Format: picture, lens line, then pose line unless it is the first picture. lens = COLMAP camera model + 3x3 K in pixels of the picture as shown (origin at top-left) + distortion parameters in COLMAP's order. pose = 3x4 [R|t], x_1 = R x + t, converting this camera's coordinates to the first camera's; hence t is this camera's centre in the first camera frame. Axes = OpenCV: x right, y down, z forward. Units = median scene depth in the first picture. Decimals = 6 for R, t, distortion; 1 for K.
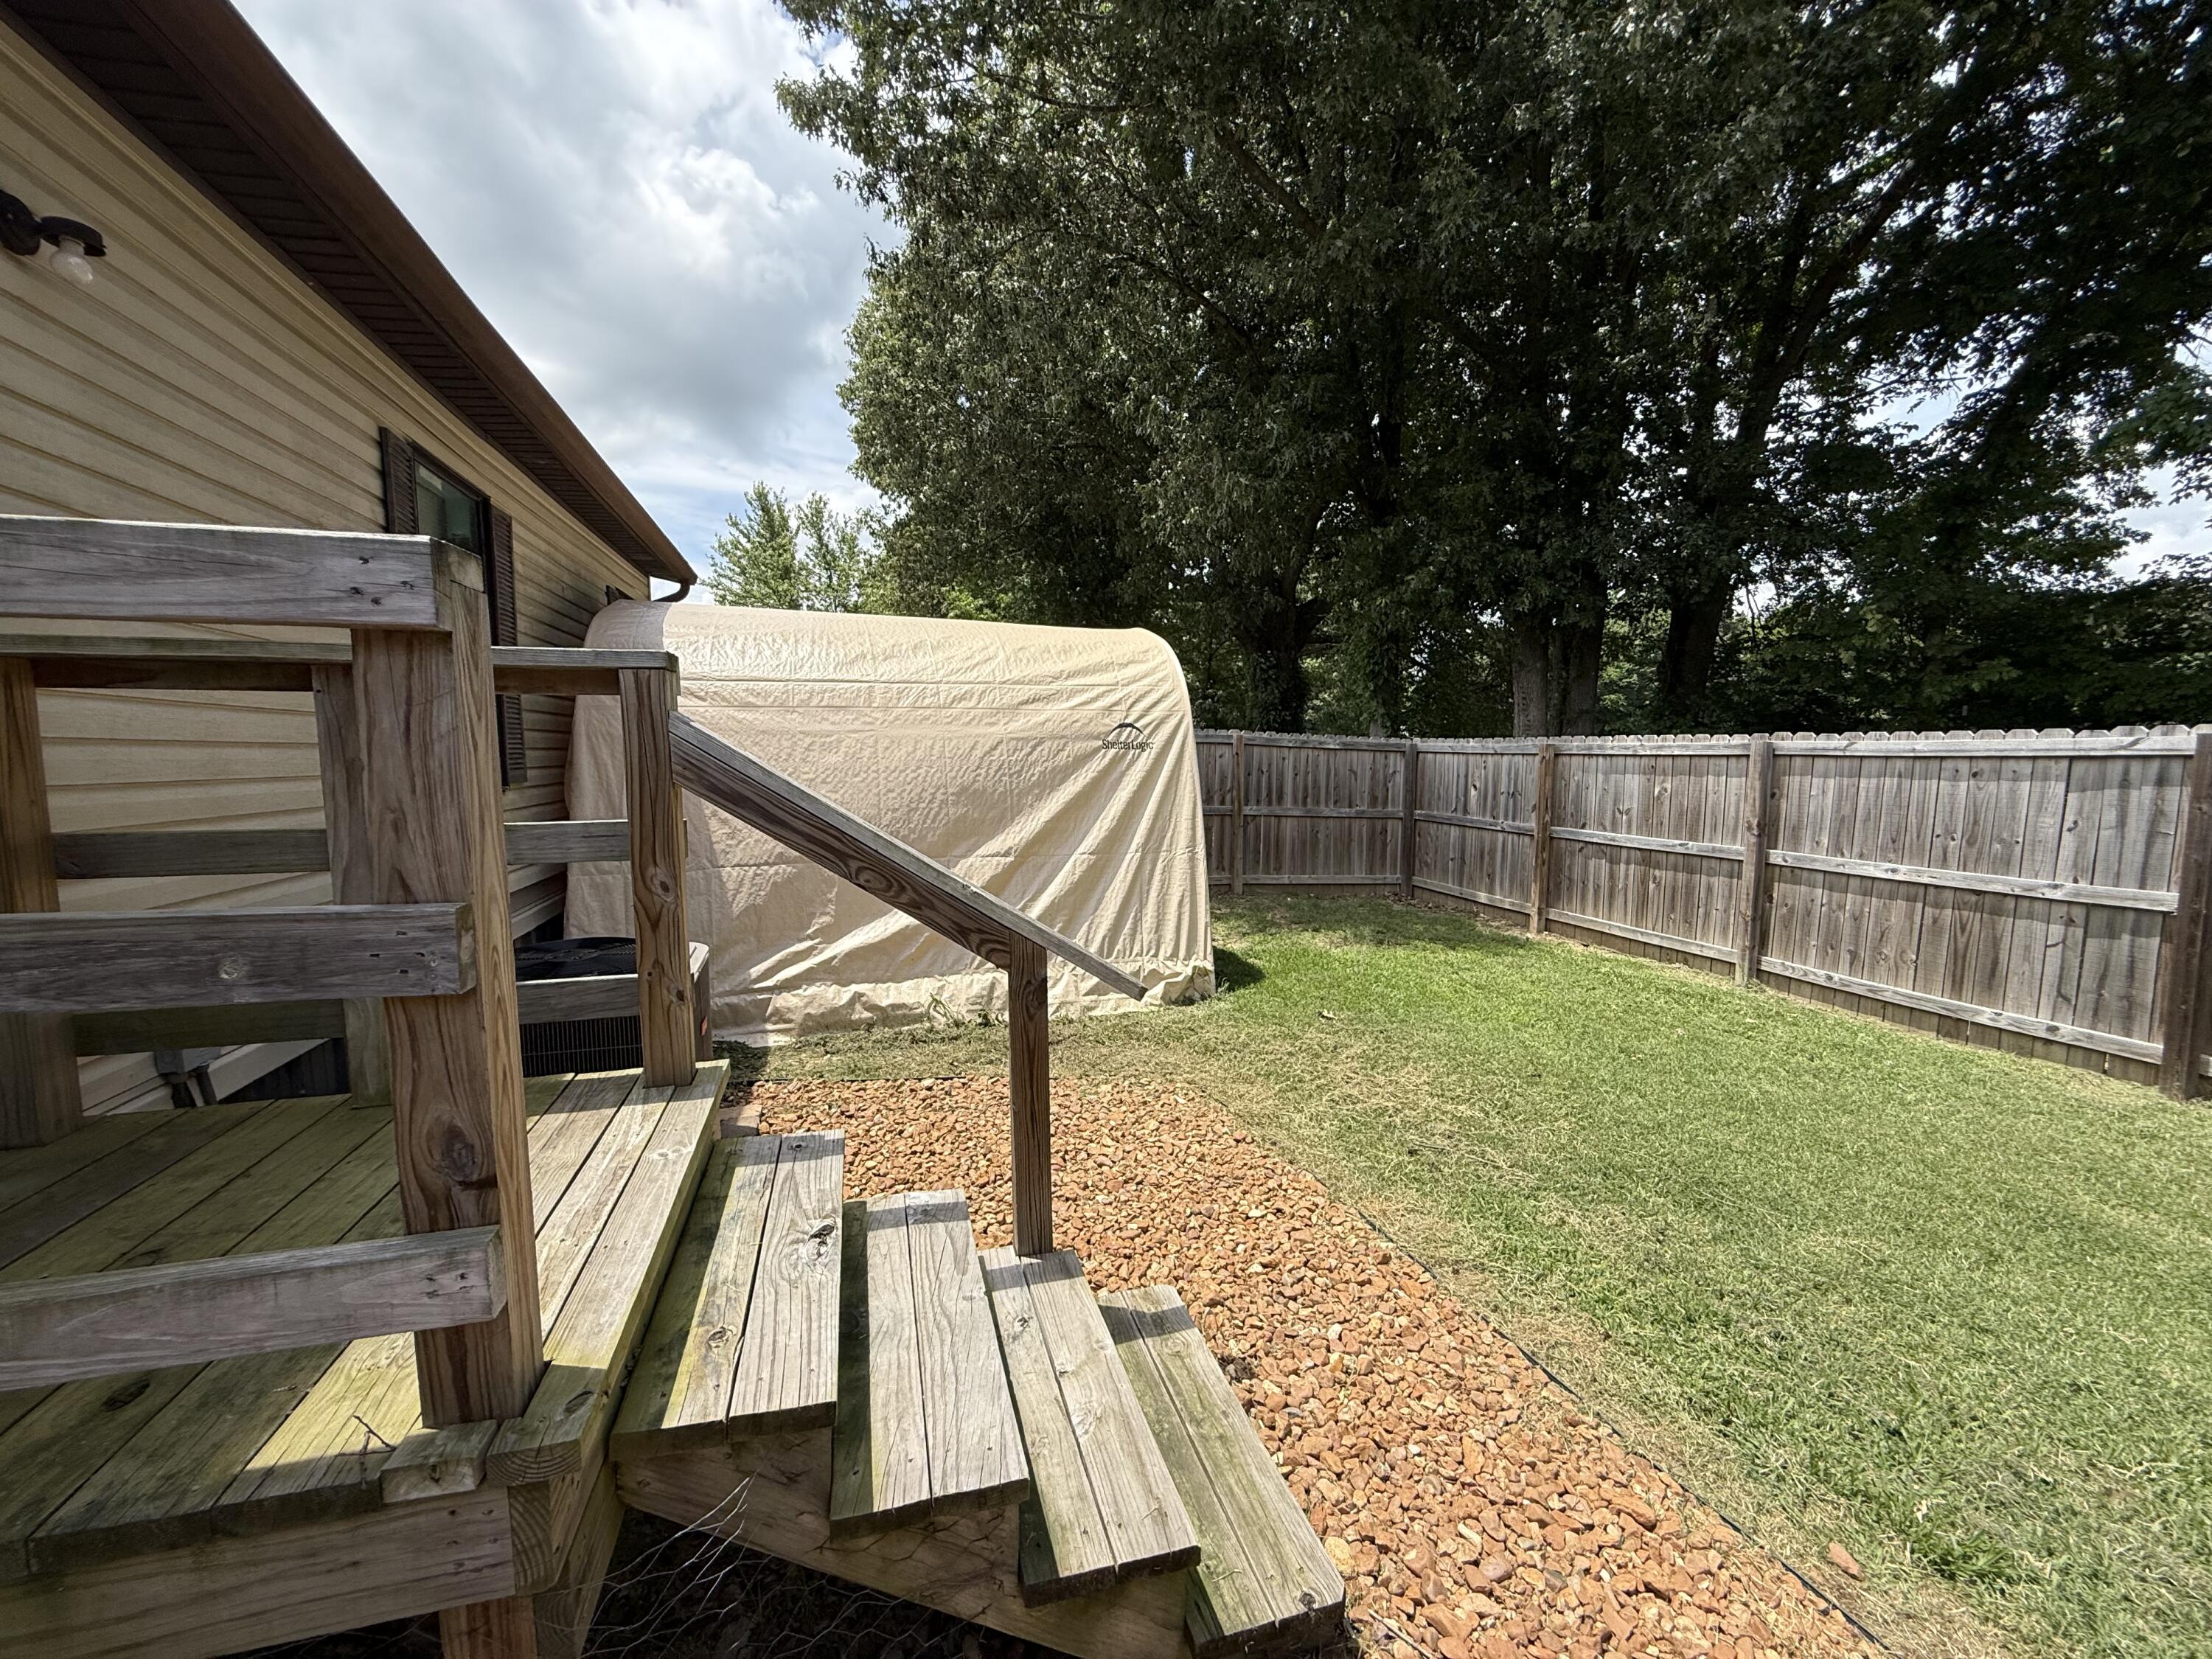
lens RADIAL K [[883.5, 0, 1099.1], [0, 883.5, 835.5], [0, 0, 1]] dist [-0.000526, 0.000591]
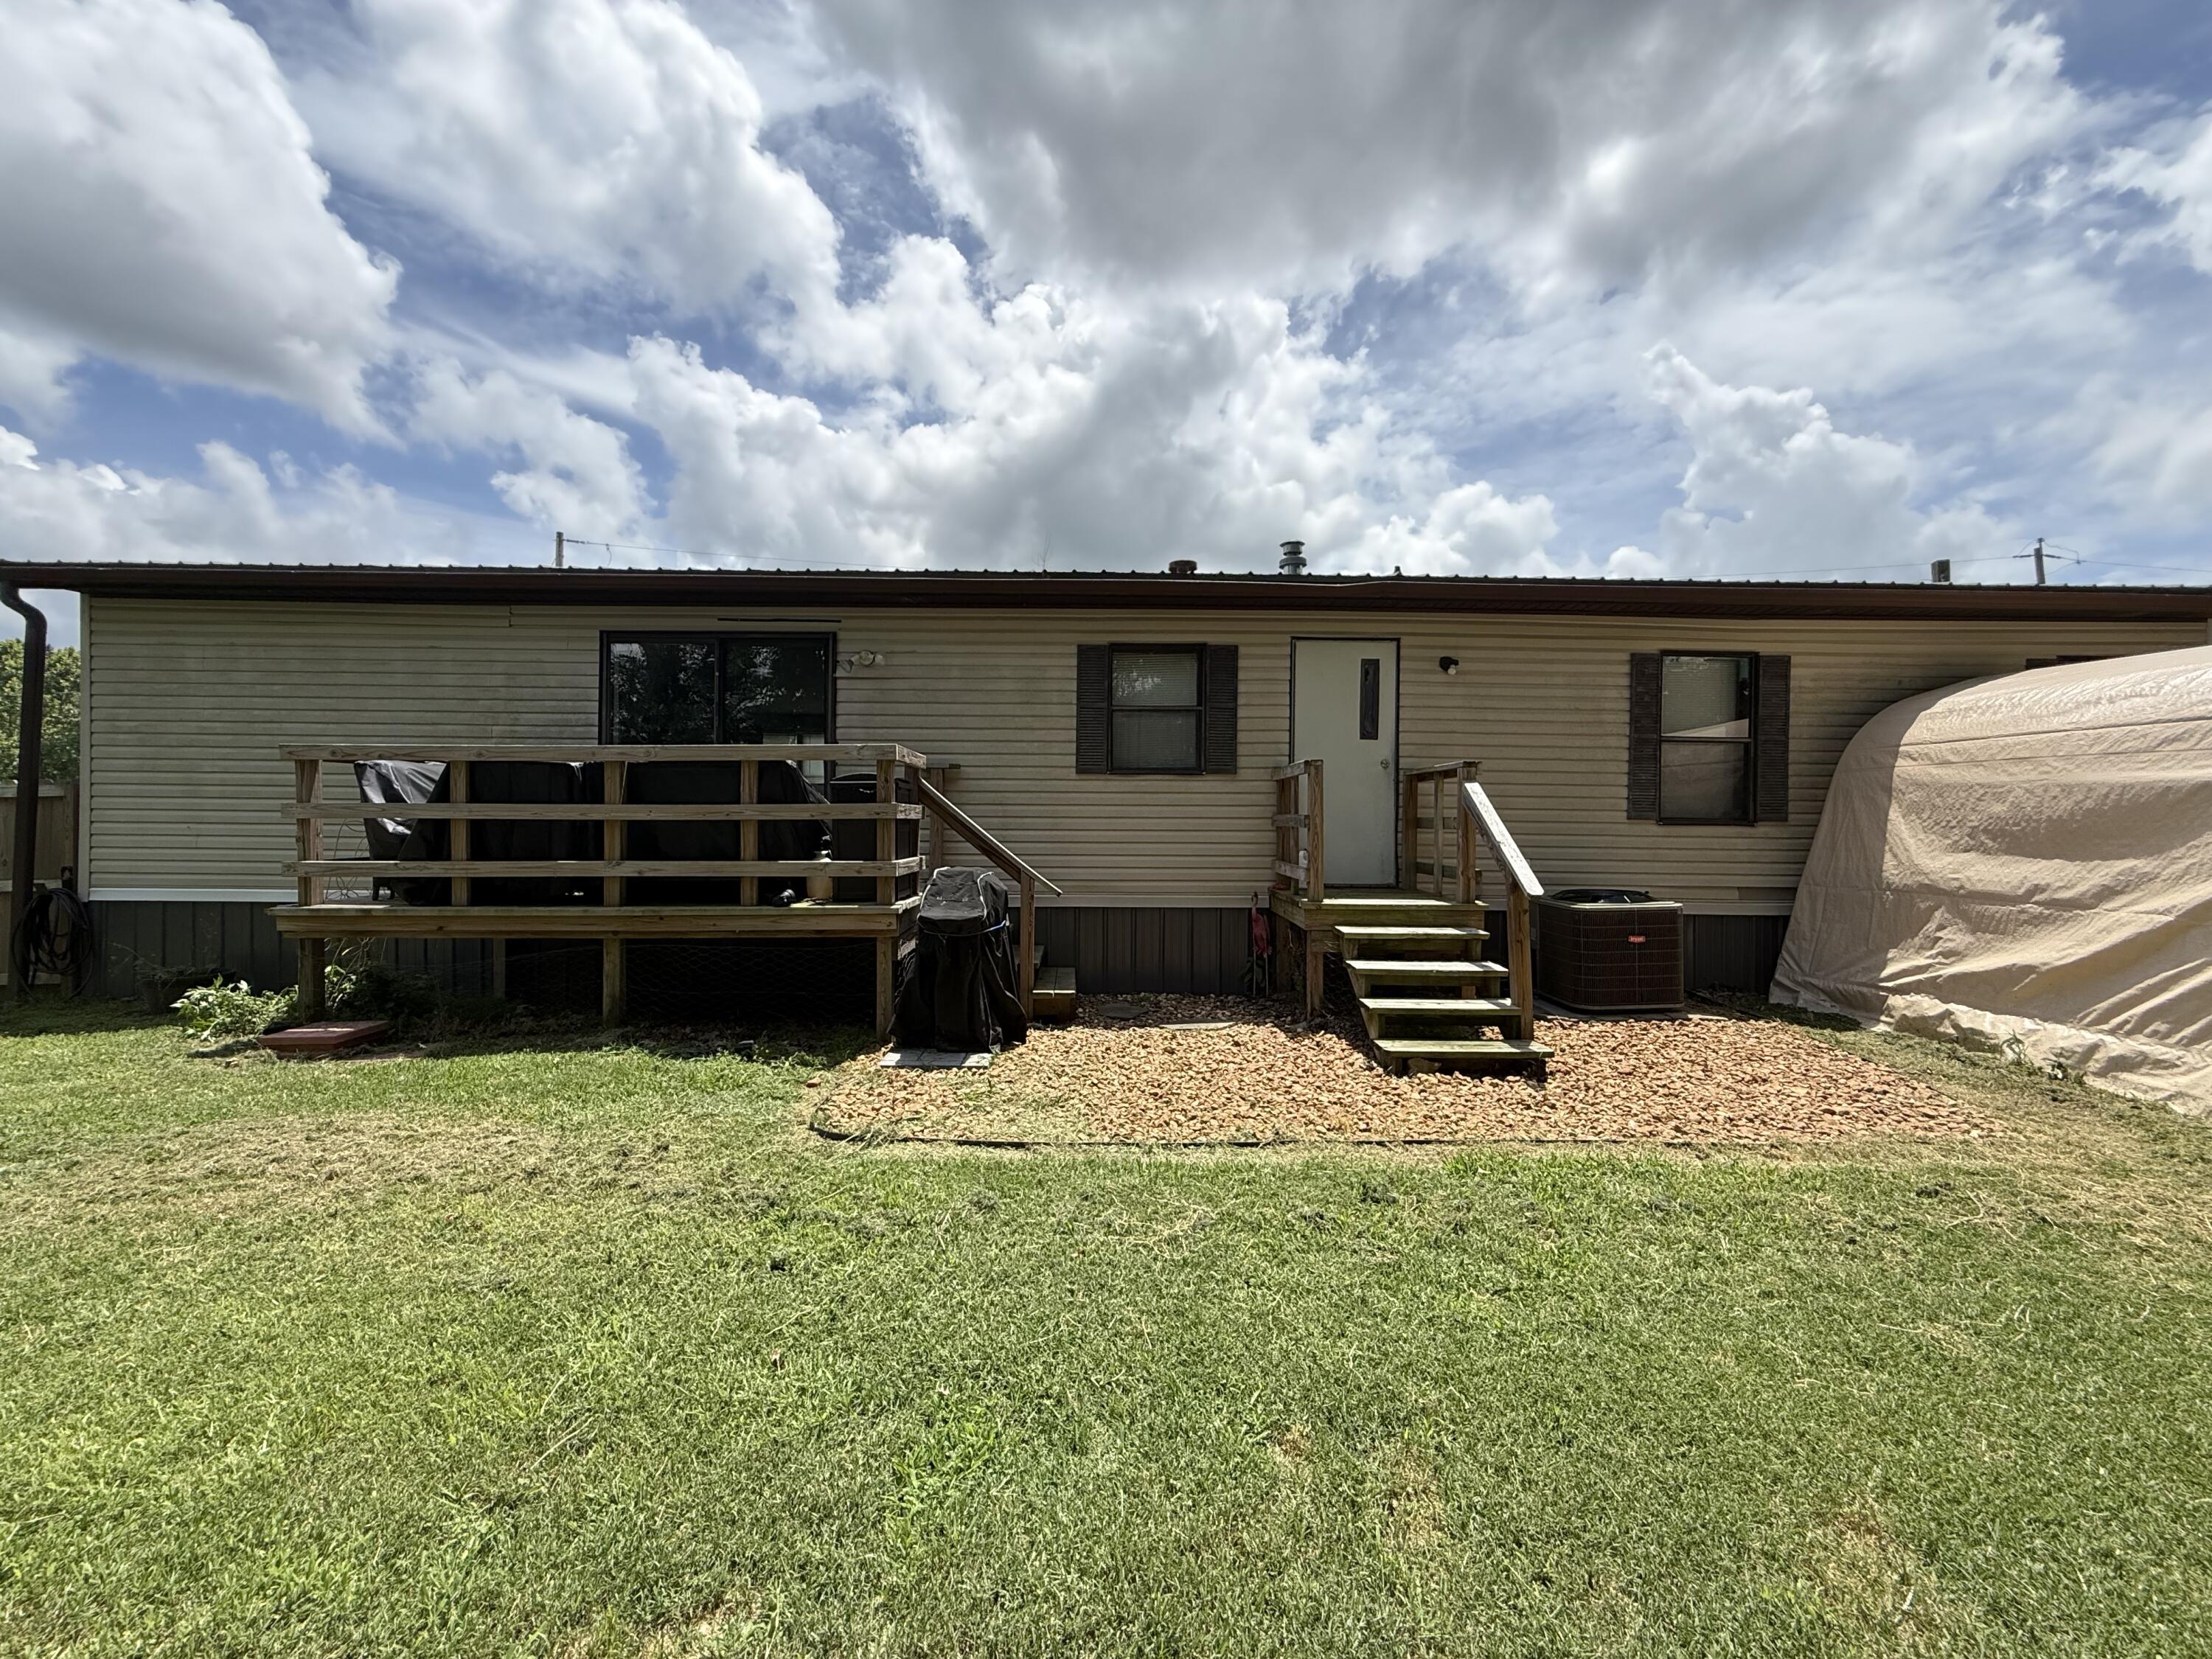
lens RADIAL K [[883.5, 0, 1100.1], [0, 883.5, 826.8], [0, 0, 1]] dist [-0.000526, 0.000591]
pose [[-0.265071, 0.008635, -0.964190, 0.973221], [-0.103280, 0.993953, 0.037294, 0.013045], [0.958682, 0.109467, -0.262576, 0.203336]]
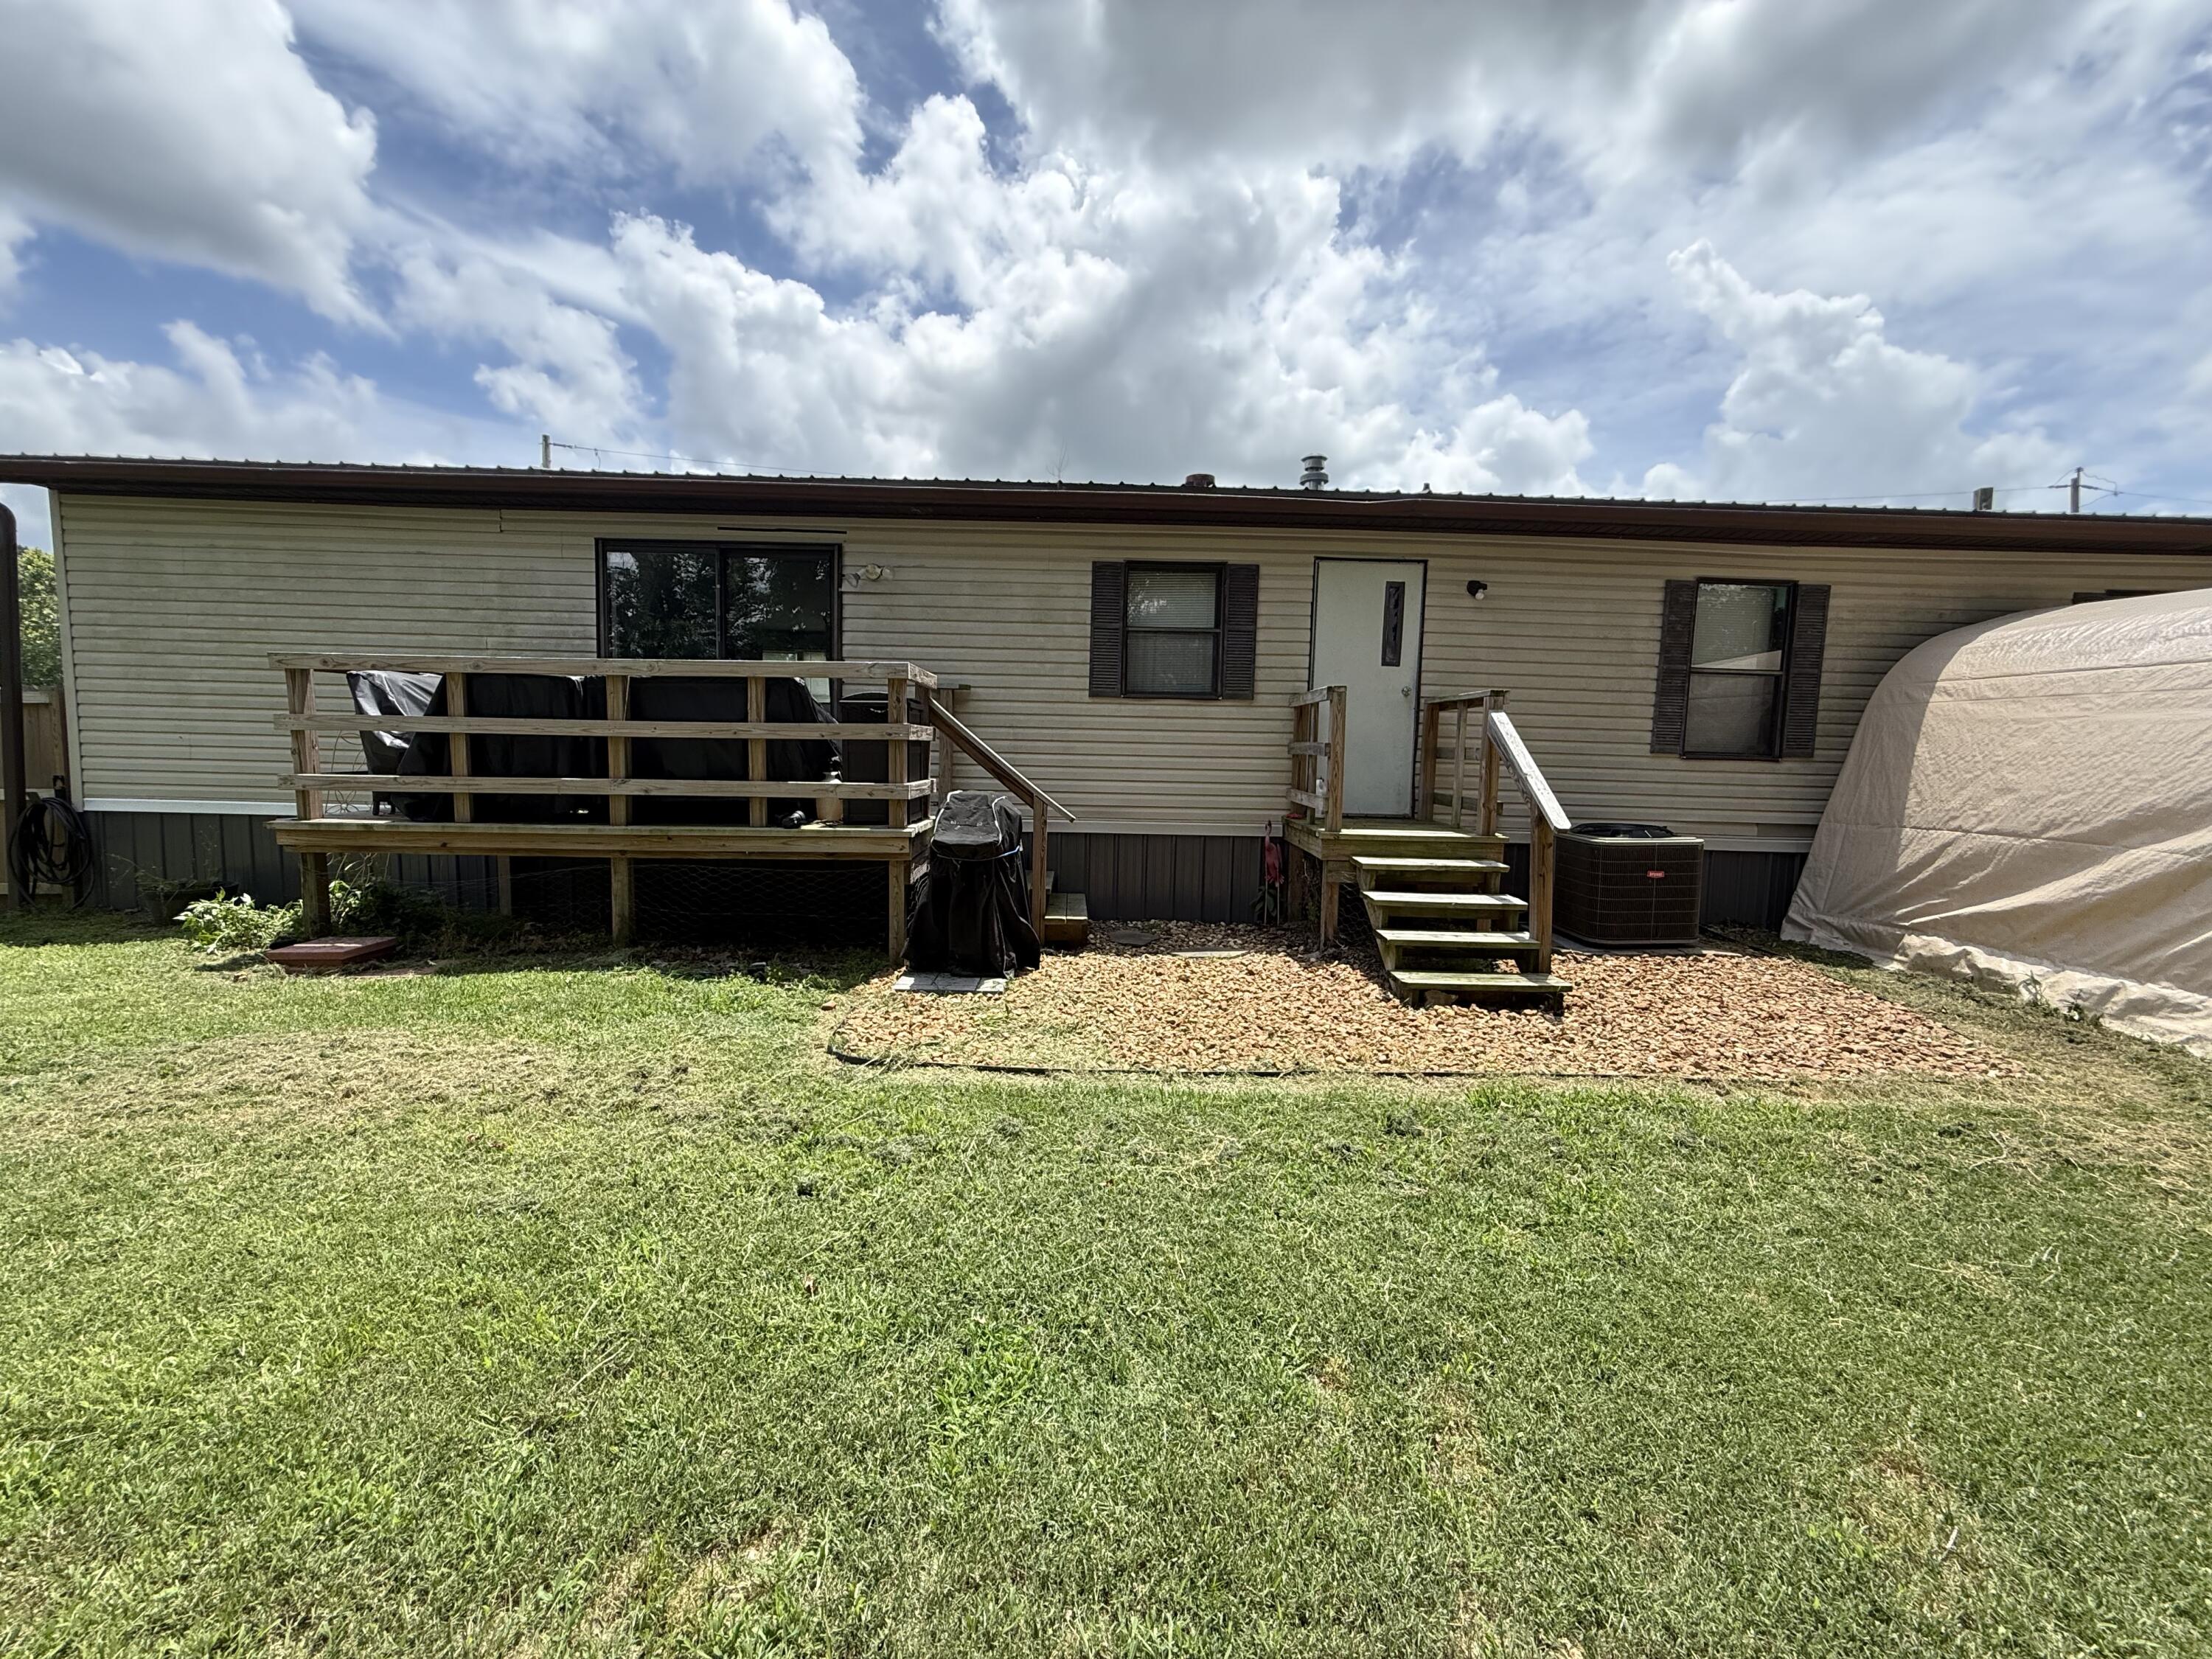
lens RADIAL K [[883.5, 0, 1099.6], [0, 883.5, 827.0], [0, 0, 1]] dist [-0.000526, 0.000591]
pose [[-0.263970, 0.086455, -0.960648, 0.957833], [-0.119166, 0.985421, 0.121429, 0.016109], [0.957141, 0.146531, -0.249819, 0.178436]]
